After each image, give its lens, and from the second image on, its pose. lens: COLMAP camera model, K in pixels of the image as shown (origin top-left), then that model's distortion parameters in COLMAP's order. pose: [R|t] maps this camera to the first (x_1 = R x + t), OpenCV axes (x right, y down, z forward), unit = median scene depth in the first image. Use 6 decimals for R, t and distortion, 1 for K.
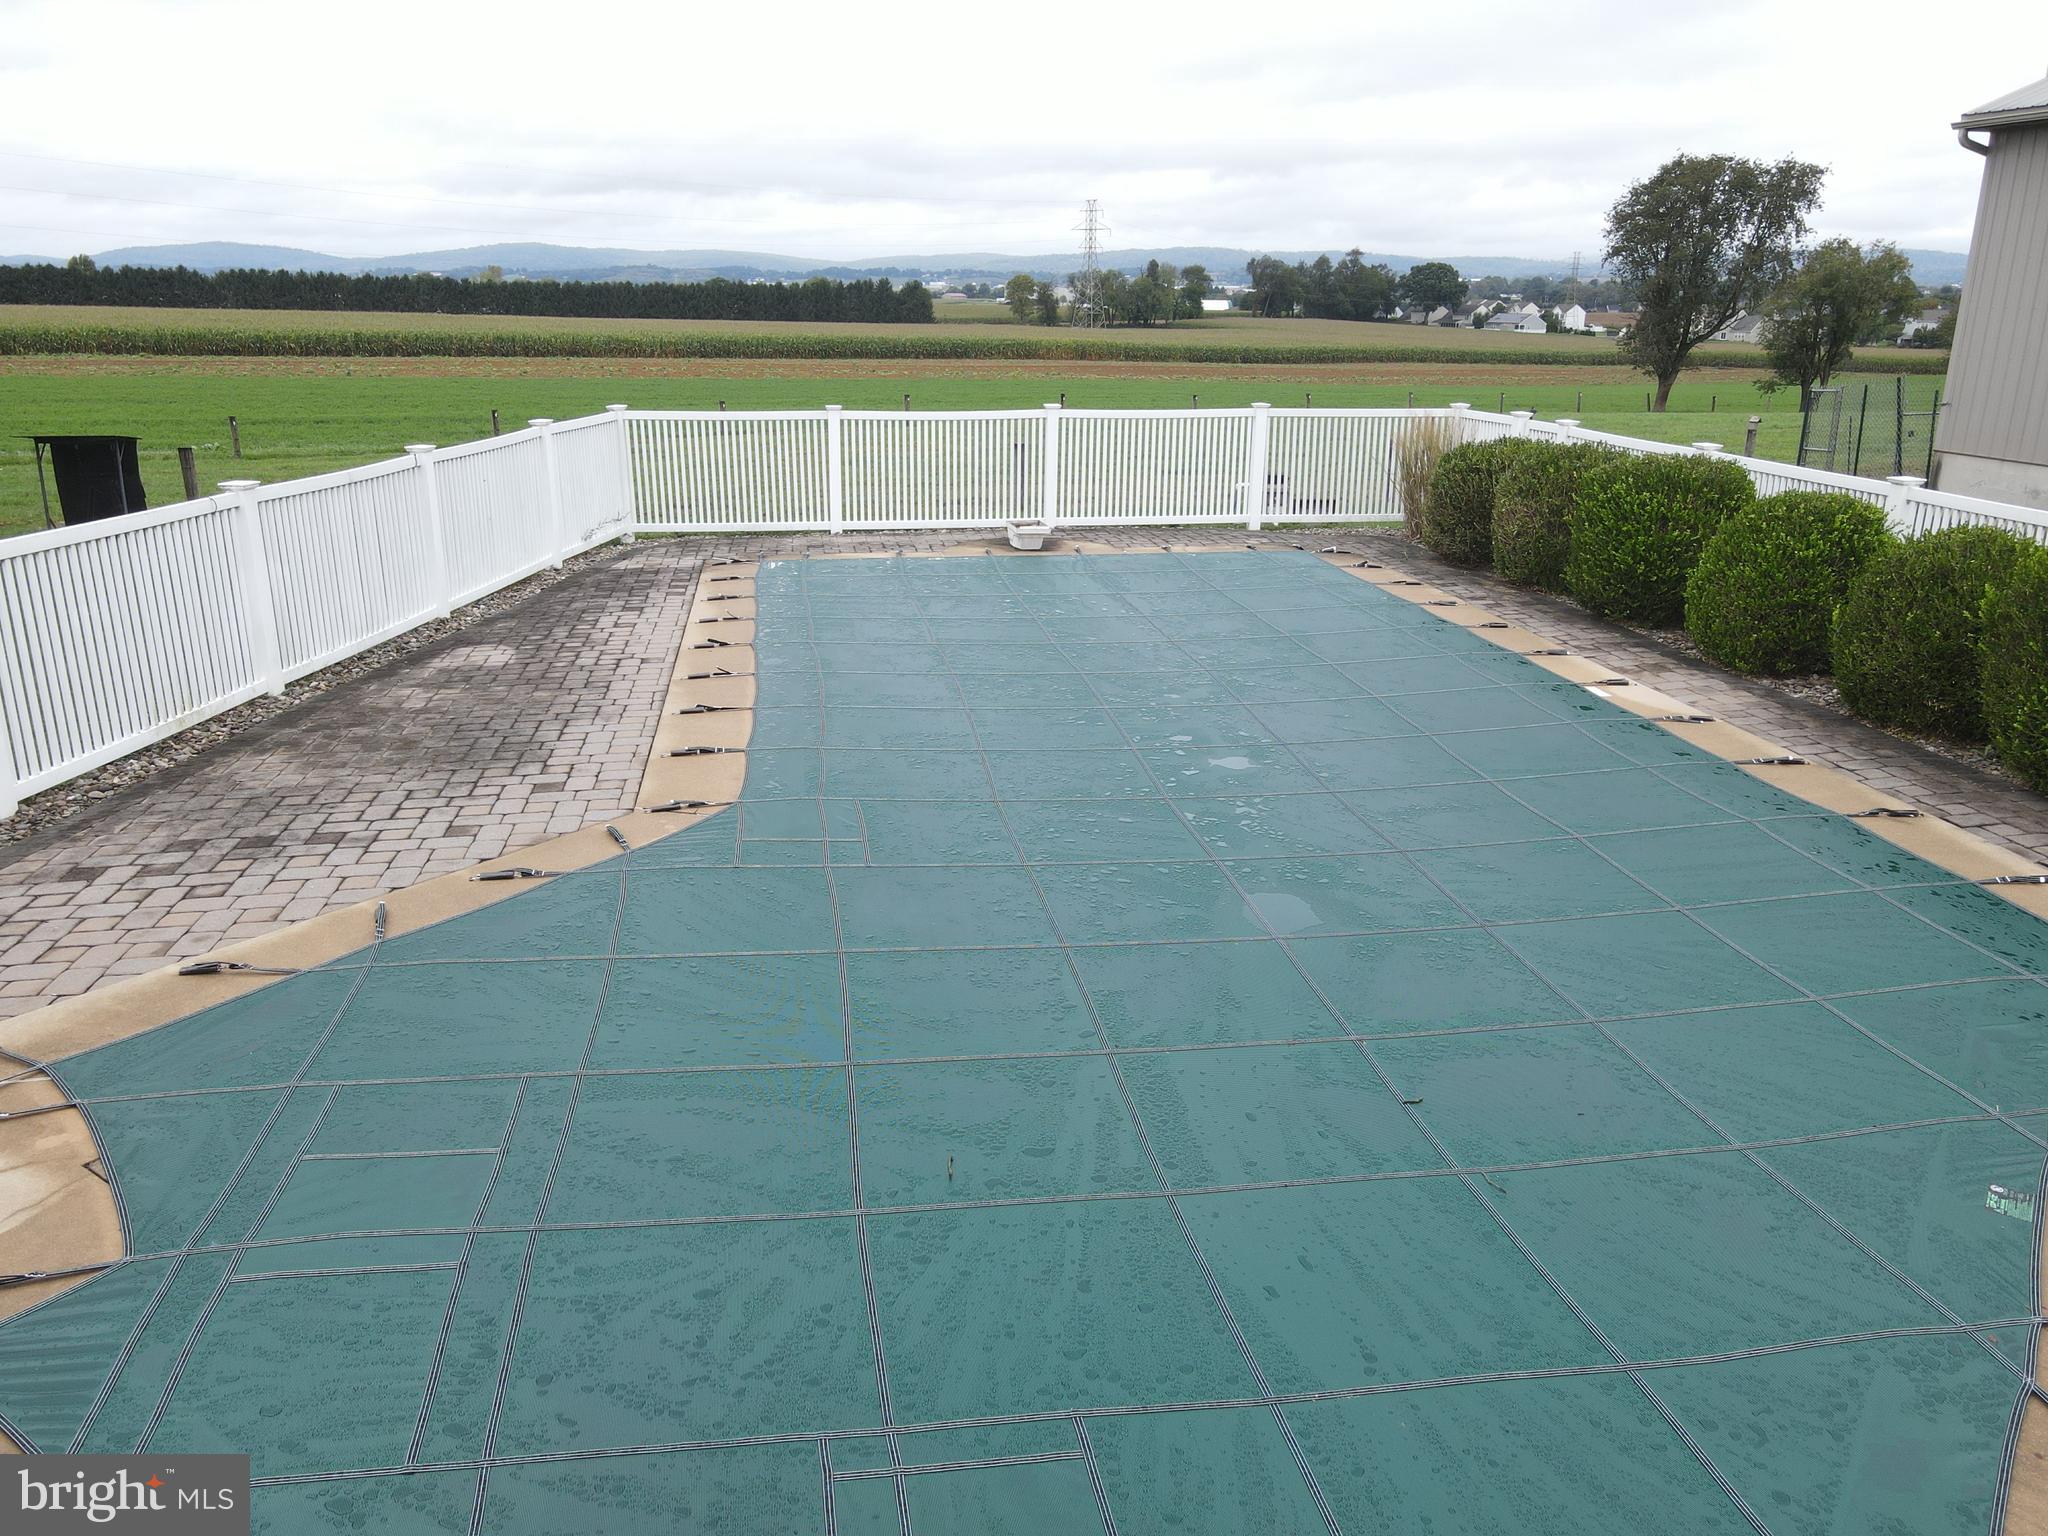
lens RADIAL K [[1511.1, 0, 1019.1], [0, 1511.1, 758.7], [0, 0, 1]] dist [-0.003258, 0.026064]
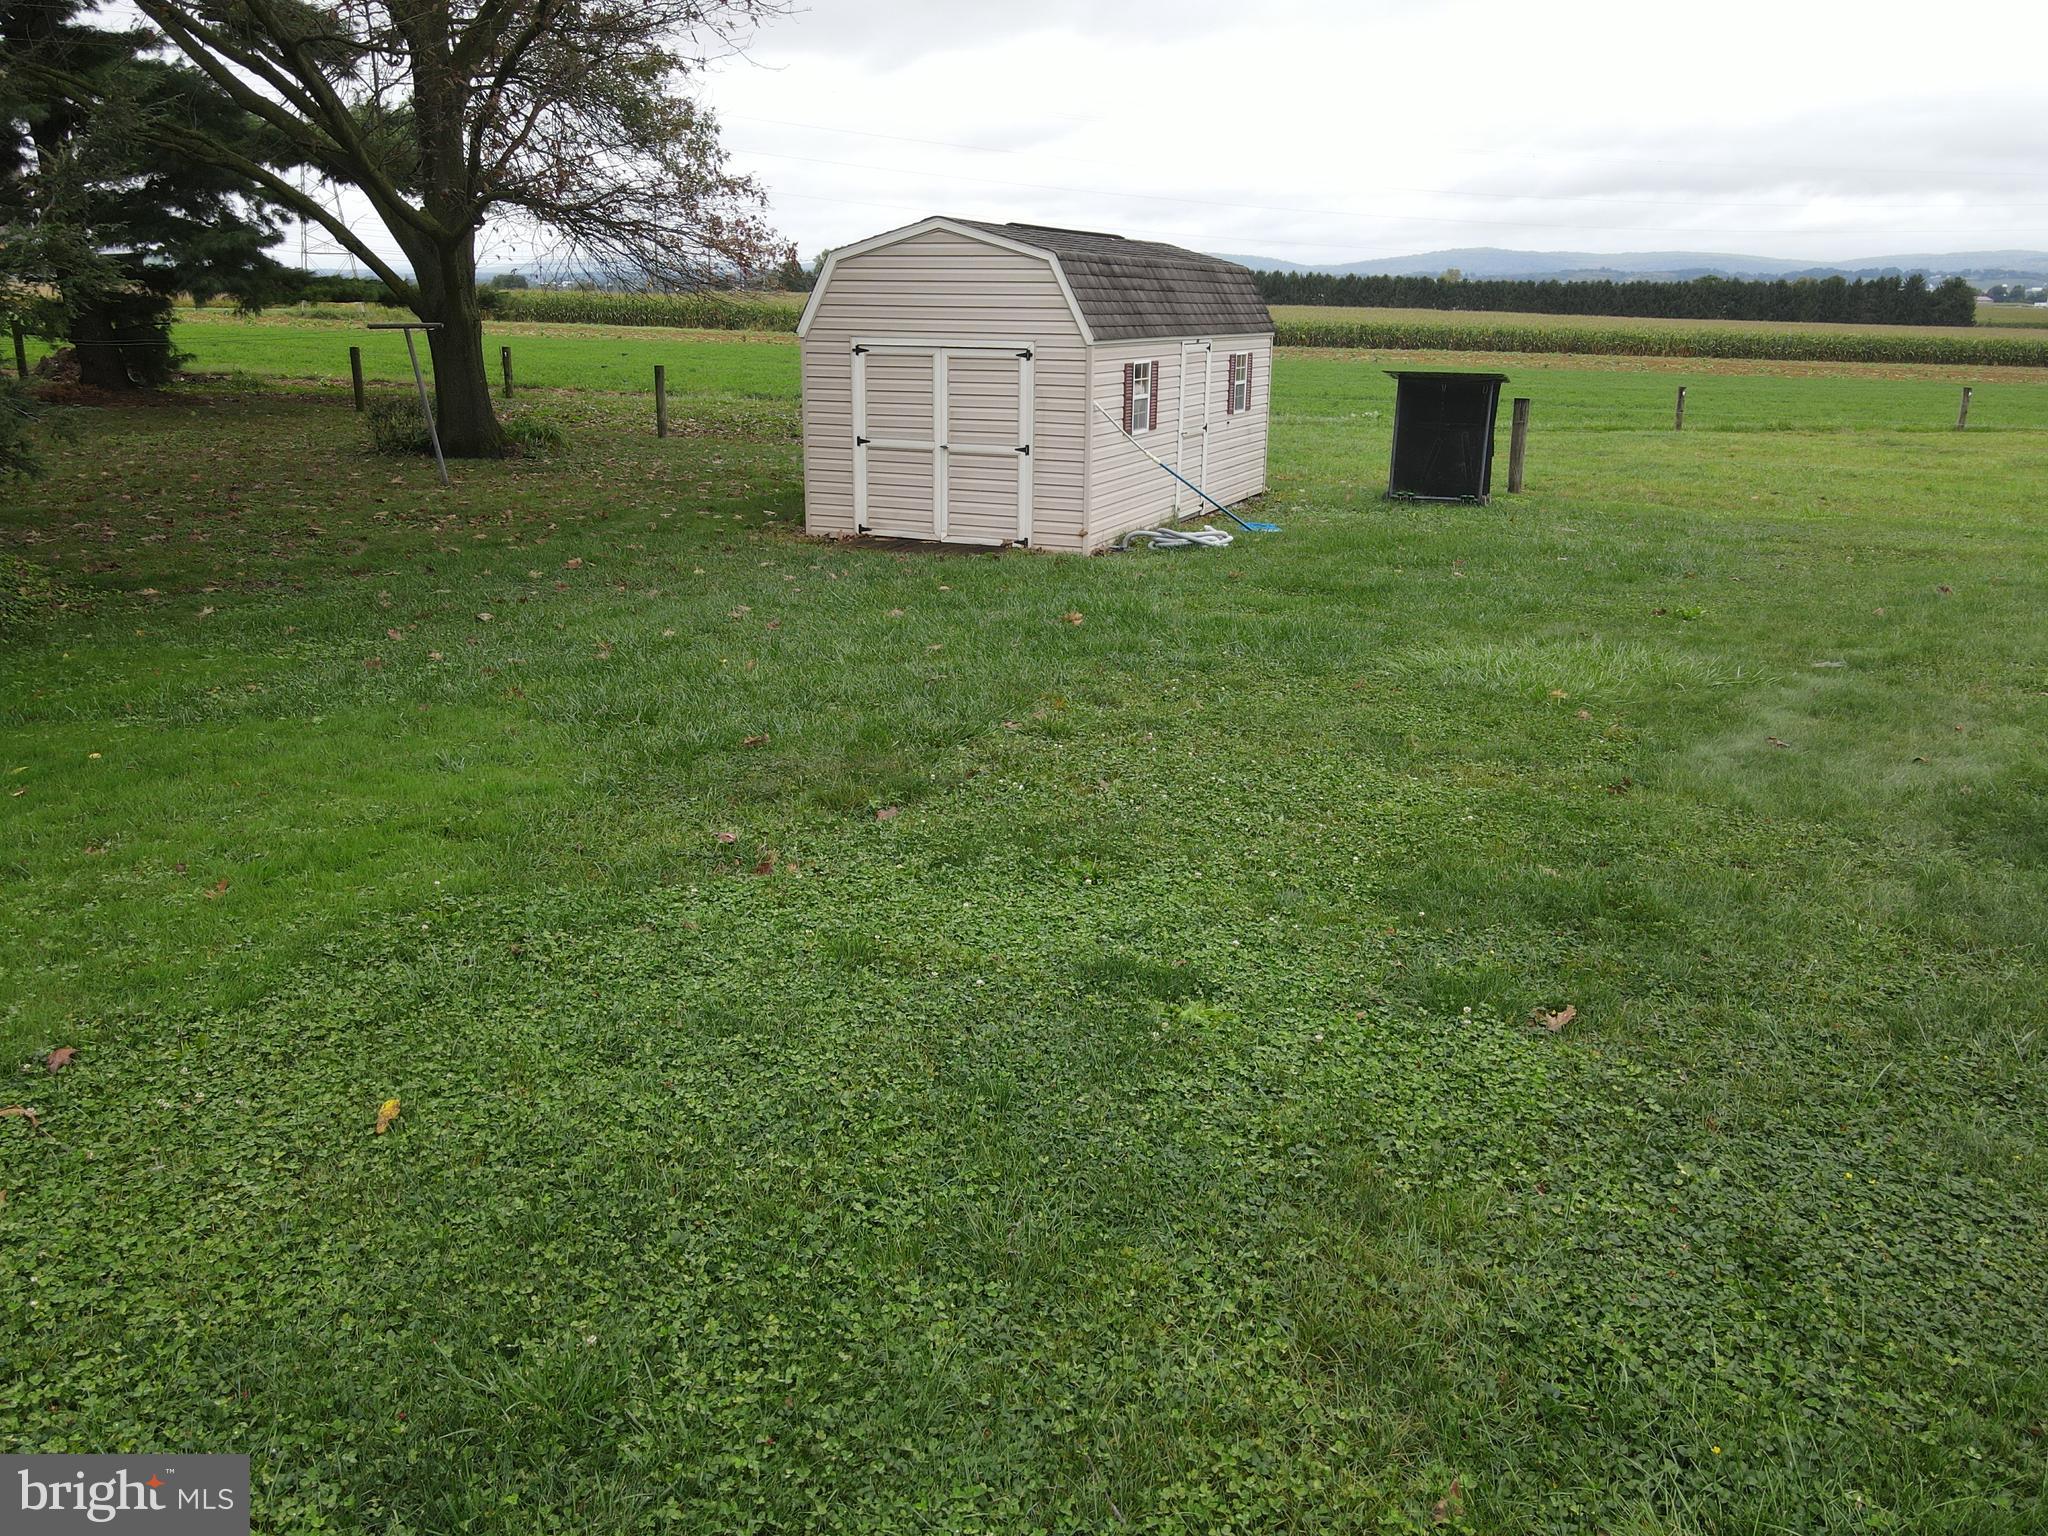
lens RADIAL K [[1511.1, 0, 1010.9], [0, 1511.1, 738.5], [0, 0, 1]] dist [-0.003258, 0.026064]
pose [[0.833799, 0.156968, -0.529282, -0.095125], [-0.165129, 0.985746, 0.032206, -0.002594], [0.526793, 0.060546, 0.847835, 0.055181]]
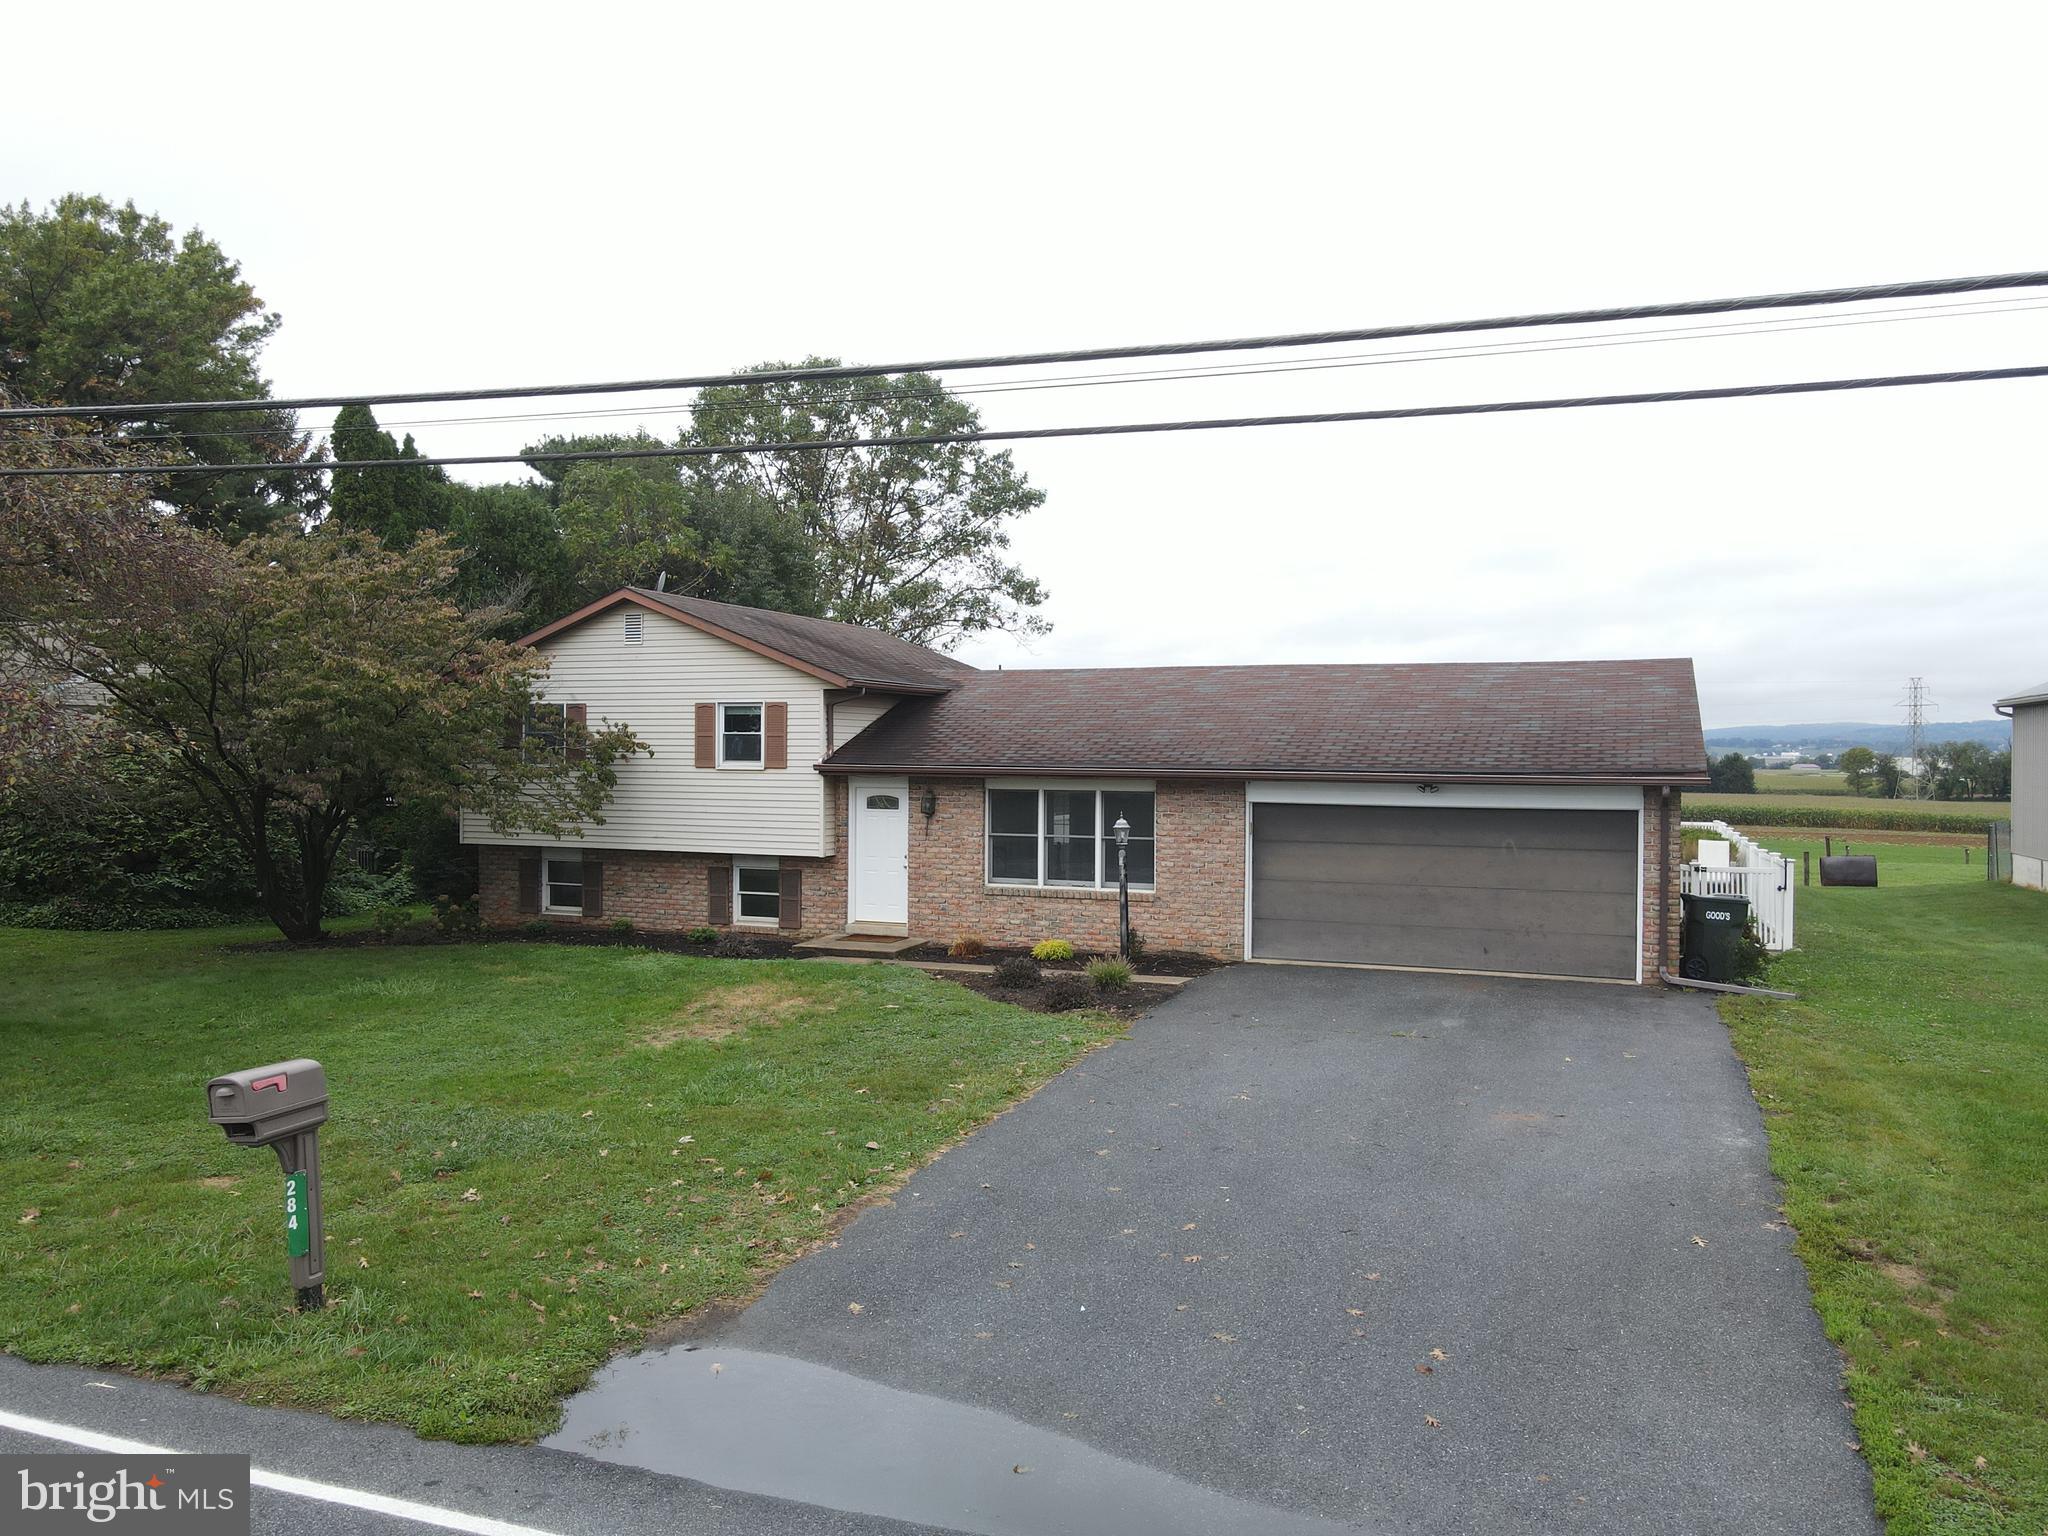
lens RADIAL K [[1511.1, 0, 1018.6], [0, 1511.1, 761.6], [0, 0, 1]] dist [-0.003258, 0.026064]
pose [[0.865374, 0.002086, -0.501123, 0.111790], [-0.149966, 0.955243, -0.254994, 0.095079], [0.478162, 0.295816, 0.826955, -0.322896]]
